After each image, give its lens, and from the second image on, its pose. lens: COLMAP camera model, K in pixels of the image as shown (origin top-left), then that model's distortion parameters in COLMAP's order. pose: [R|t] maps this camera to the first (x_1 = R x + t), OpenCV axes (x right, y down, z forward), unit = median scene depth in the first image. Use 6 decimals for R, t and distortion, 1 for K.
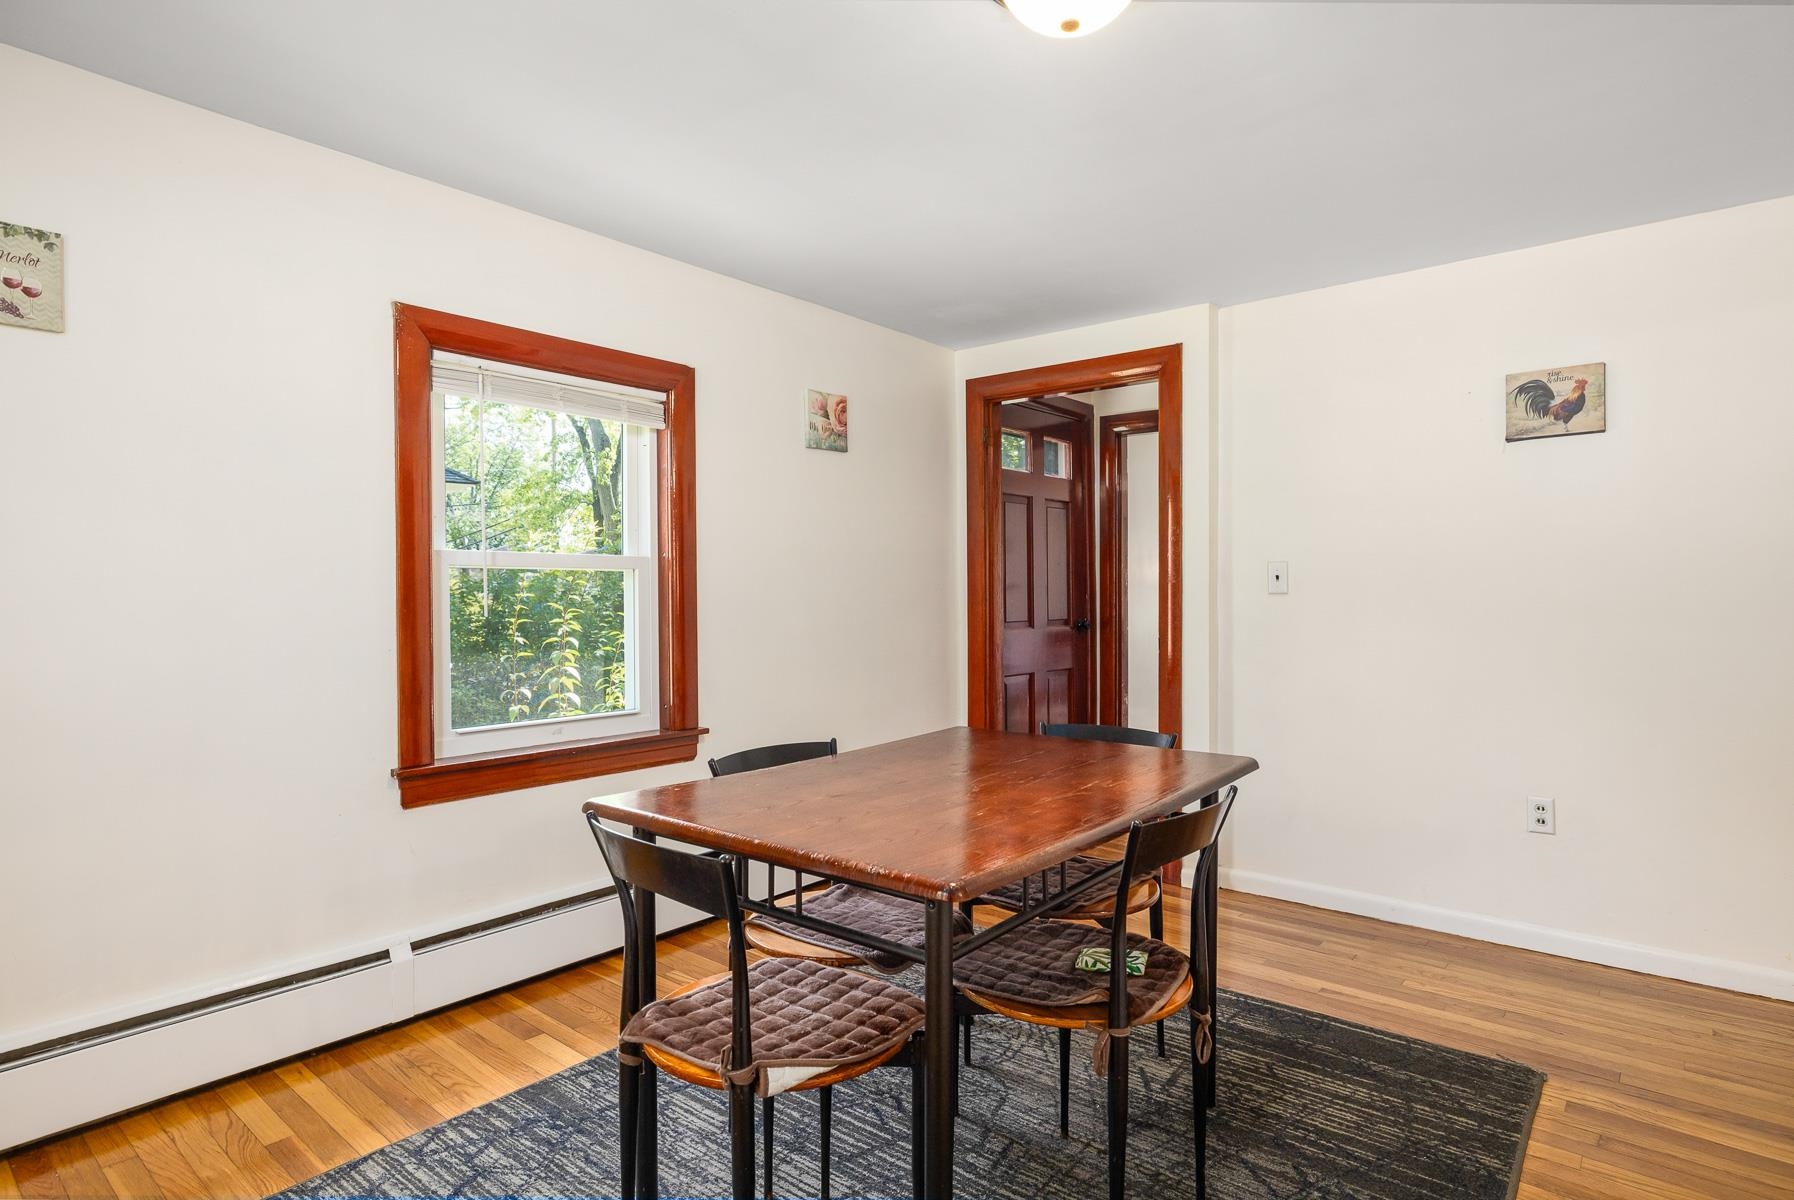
lens RADIAL K [[951.1, 0, 903.7], [0, 951.1, 601.1], [0, 0, 1]] dist [-0.002613, 0.000845]
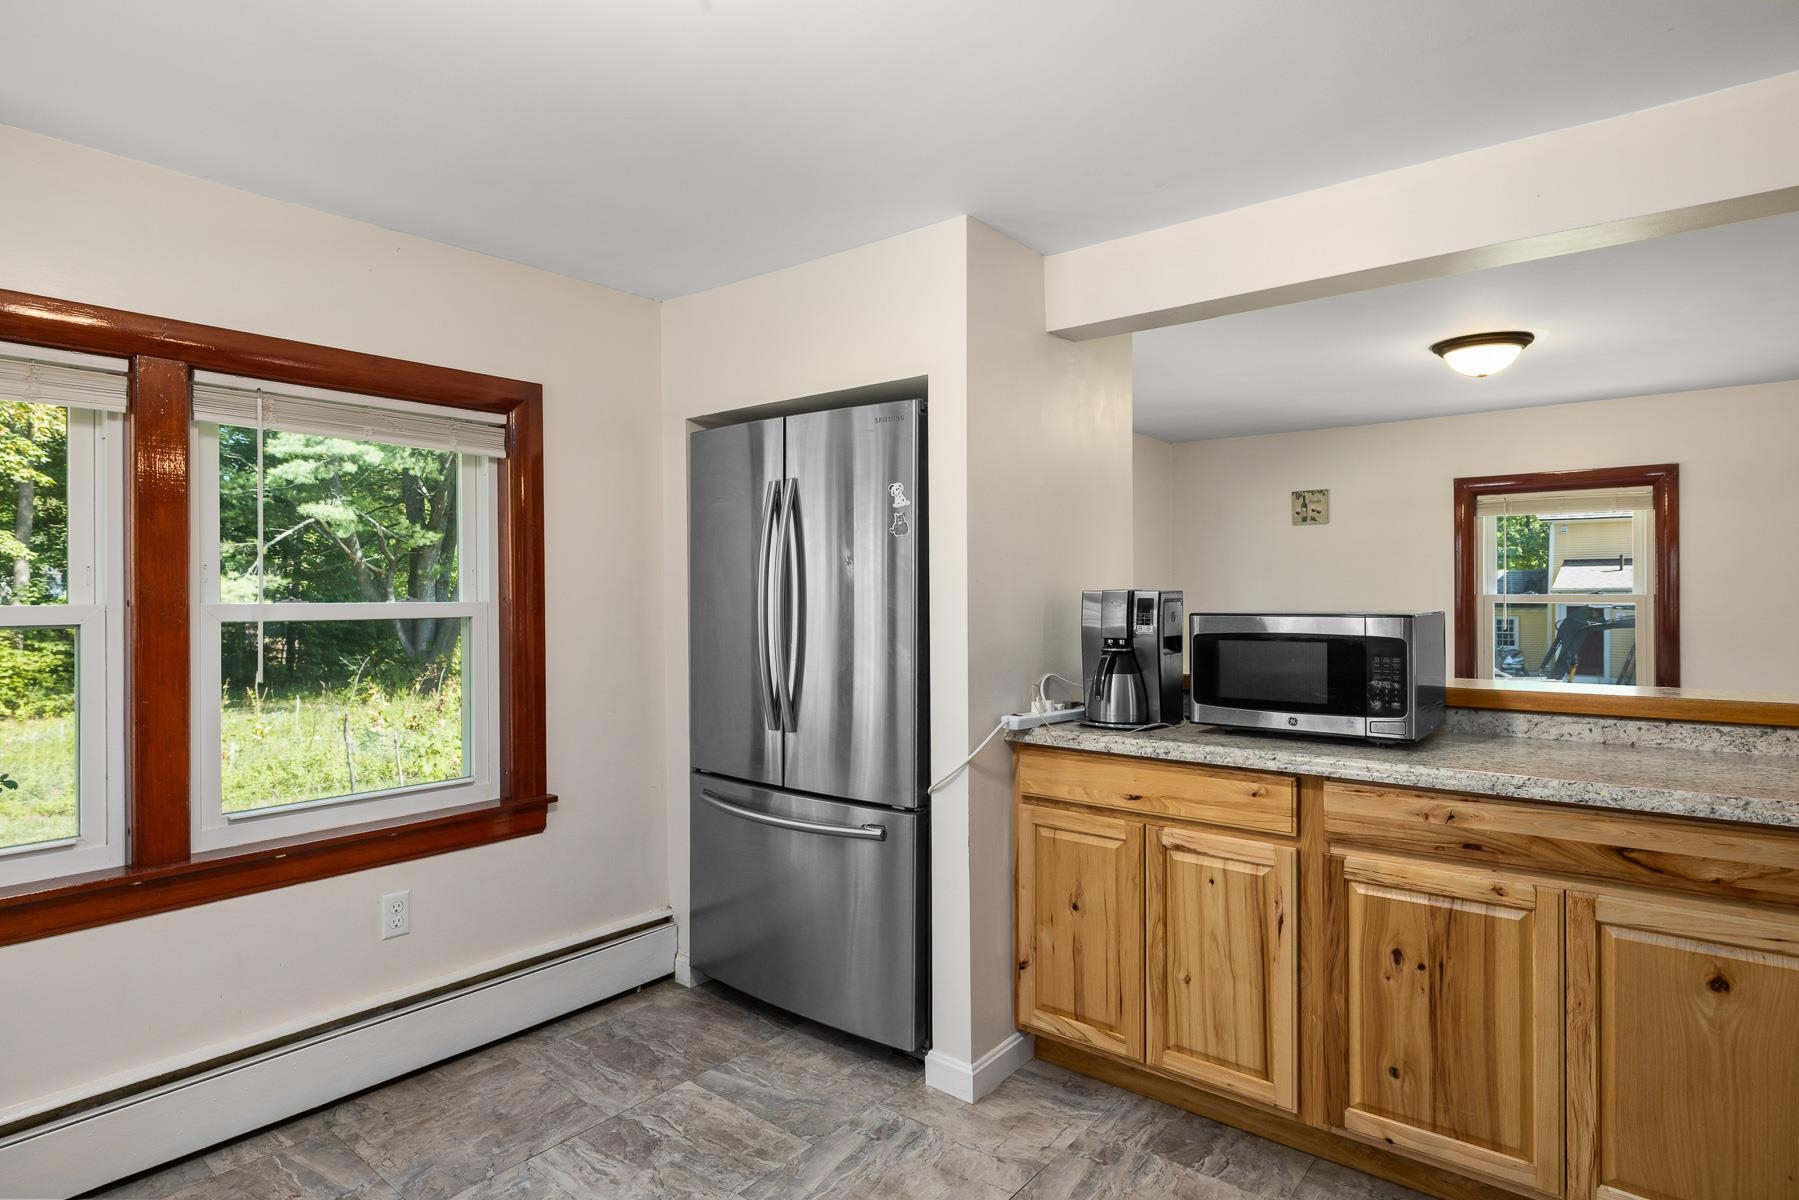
lens RADIAL K [[953.7, 0, 905.9], [0, 953.7, 587.5], [0, 0, 1]] dist [-0.002613, 0.000845]
pose [[0.013144, -0.001626, -0.999912, 1.323360], [-0.005200, 0.999985, -0.001694, -0.052954], [0.999900, 0.005222, 0.013136, -0.215201]]
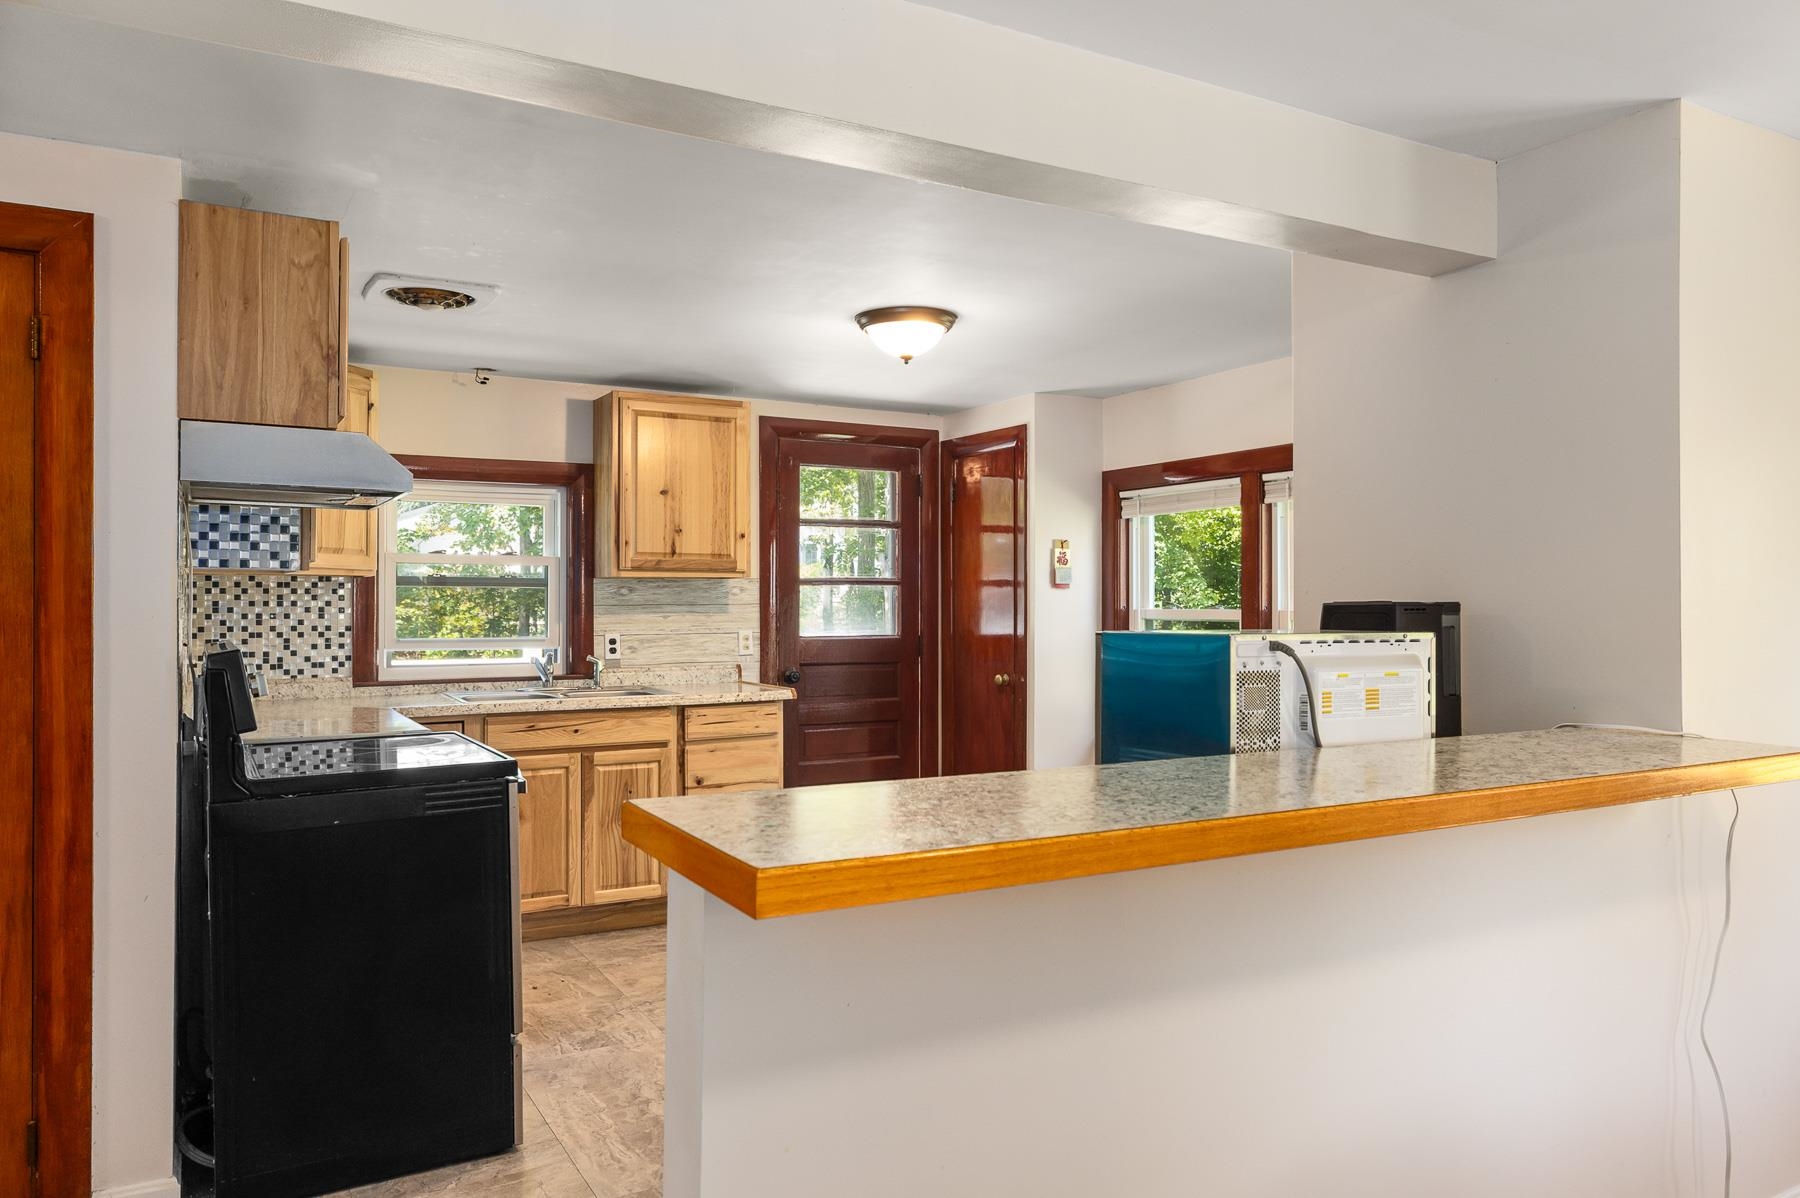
lens RADIAL K [[1219.2, 0, 902.9], [0, 1219.2, 601.5], [0, 0, 1]] dist [0.000911, 0.001630]
pose [[-0.935327, 0.005181, 0.353746, 0.449854], [0.006508, 0.999976, 0.002560, -0.057250], [-0.353724, 0.004697, -0.935338, 0.946535]]
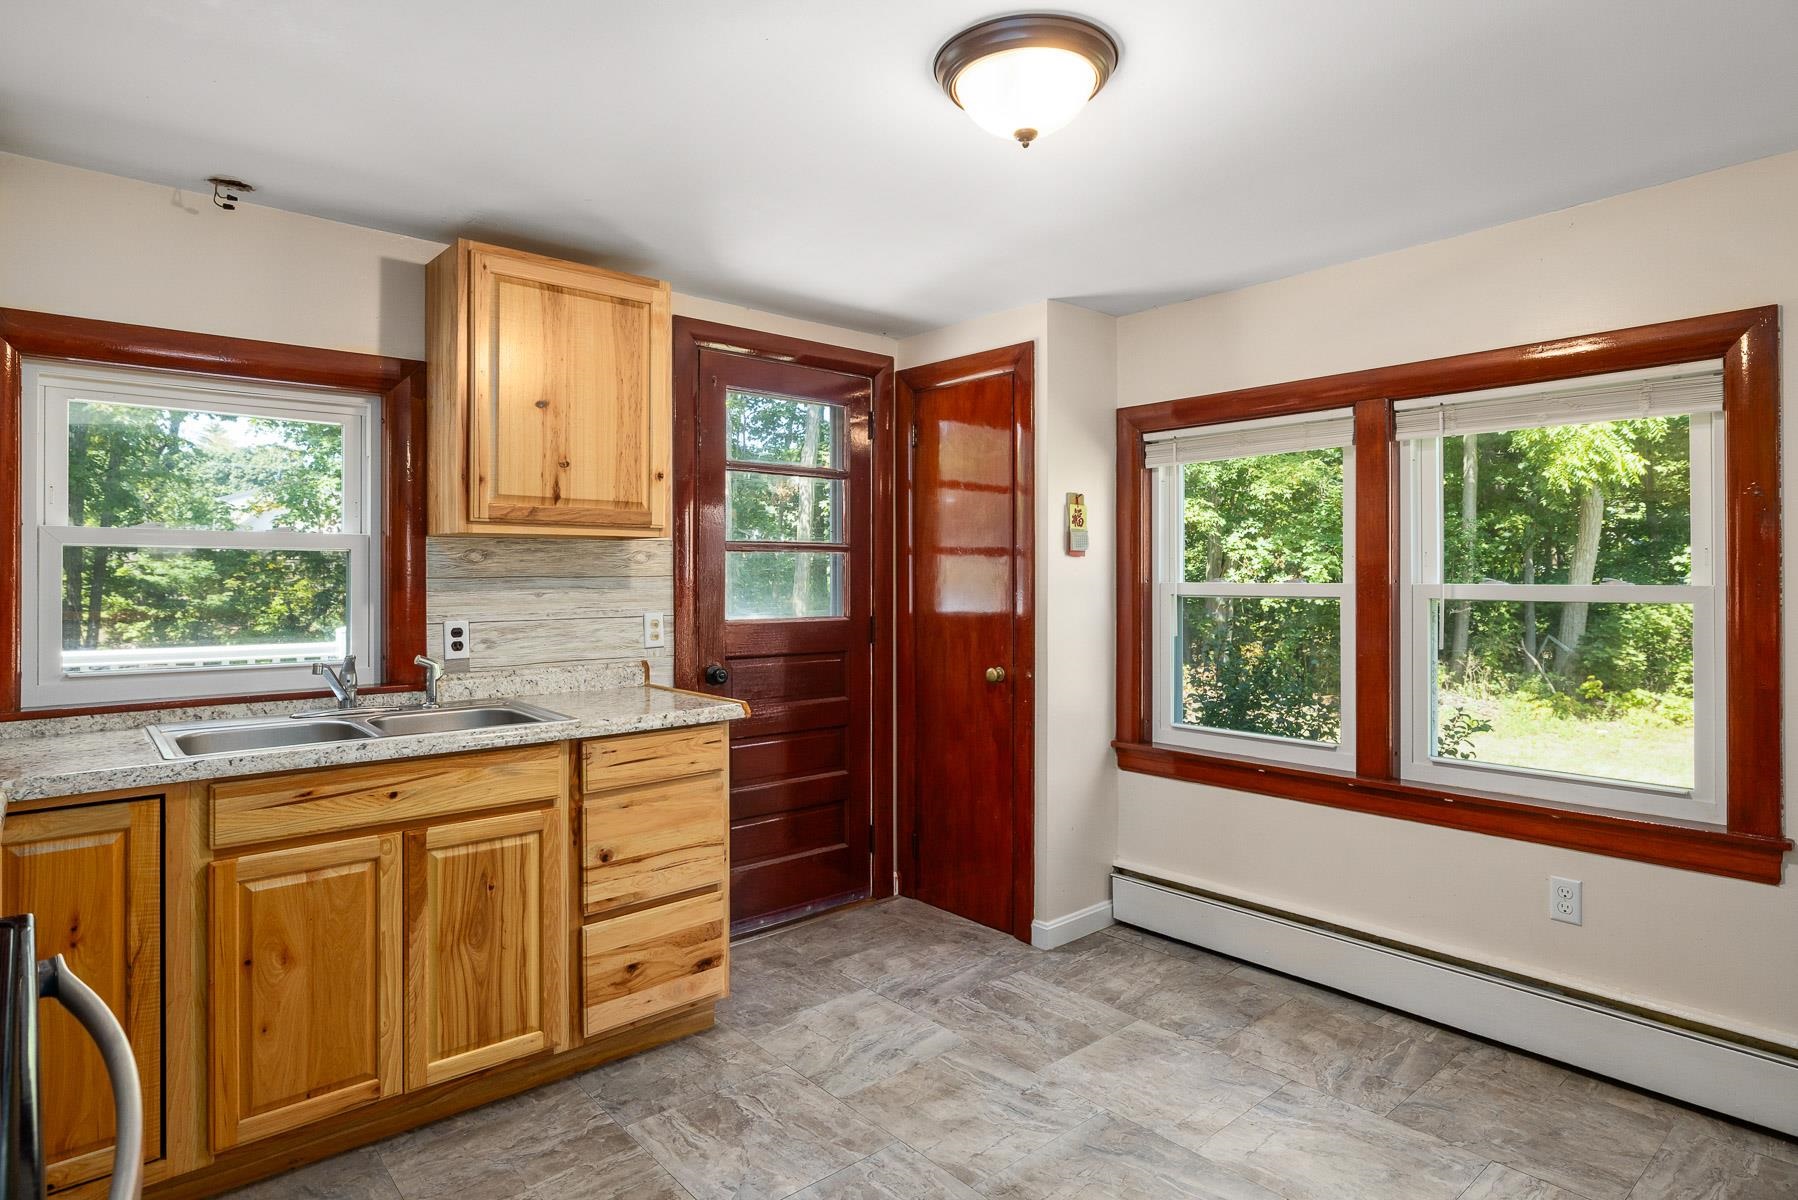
lens RADIAL K [[978.1, 0, 896.0], [0, 978.1, 578.3], [0, 0, 1]] dist [-0.002780, 0.001130]
pose [[-0.986617, 0.004486, 0.162995, 0.908728], [0.005551, 0.999966, 0.006081, -0.052786], [-0.162962, 0.006905, -0.986608, 0.286490]]
